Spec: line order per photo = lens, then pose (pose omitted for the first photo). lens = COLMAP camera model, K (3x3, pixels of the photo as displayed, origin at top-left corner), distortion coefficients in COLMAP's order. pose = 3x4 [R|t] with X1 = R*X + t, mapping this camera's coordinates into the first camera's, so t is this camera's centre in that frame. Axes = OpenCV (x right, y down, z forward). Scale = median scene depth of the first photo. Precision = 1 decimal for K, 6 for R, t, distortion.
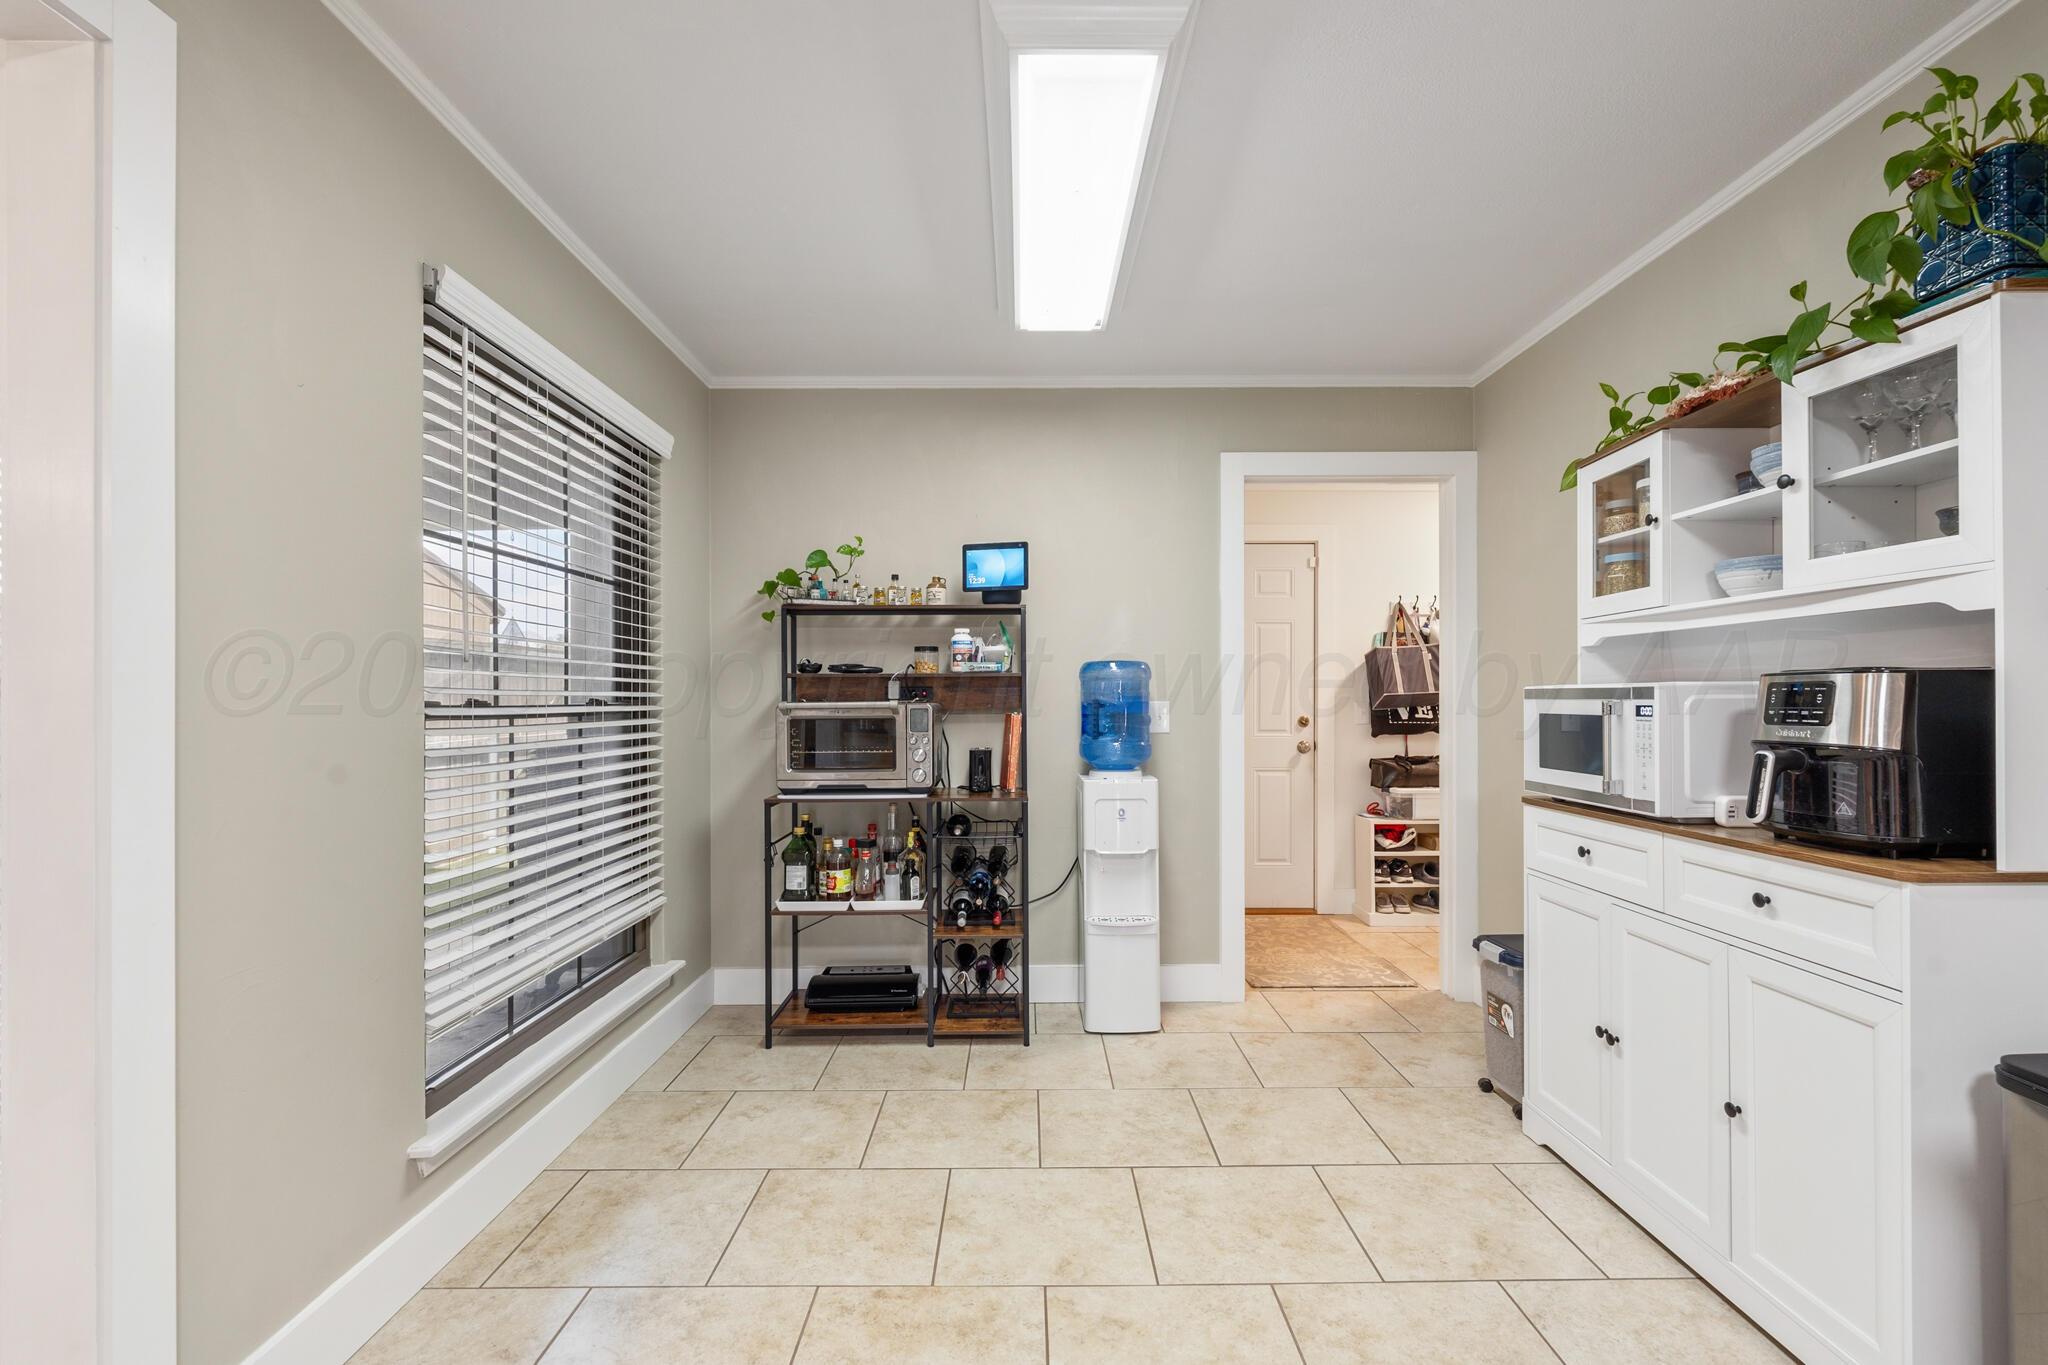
lens RADIAL K [[943.6, 0, 1025.3], [0, 943.6, 717.4], [0, 0, 1]] dist [0.000185, -0.000028]
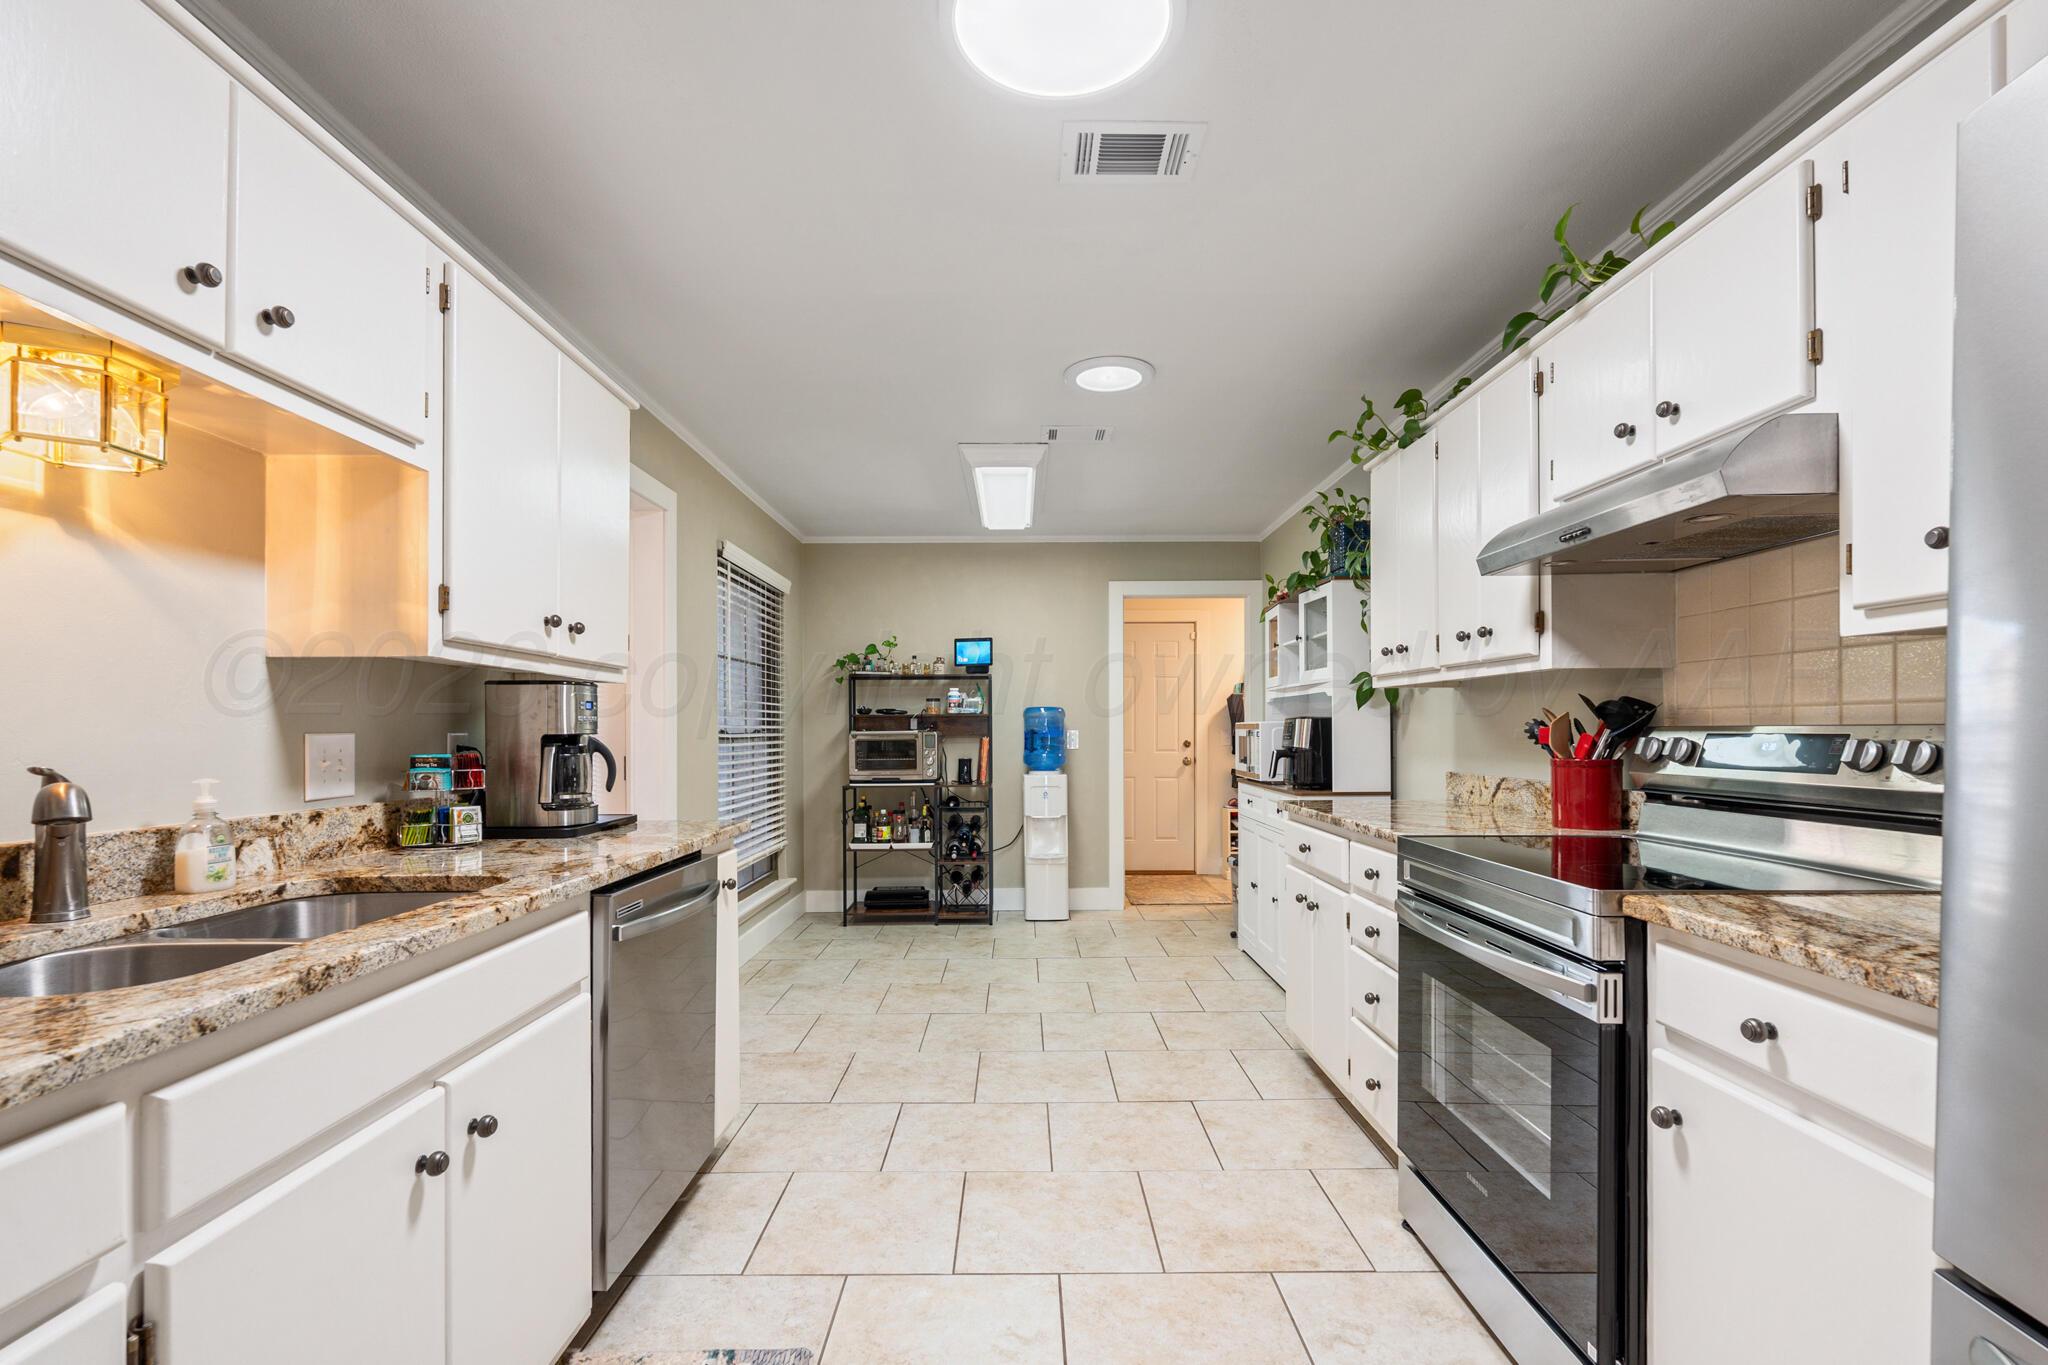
lens RADIAL K [[943.6, 0, 1025.3], [0, 943.6, 717.4], [0, 0, 1]] dist [0.000185, -0.000028]
pose [[0.999971, -0.003036, 0.007043, 0.051120], [0.003258, 0.999491, -0.031749, 0.014183], [-0.006943, 0.031771, 0.999471, -0.727310]]
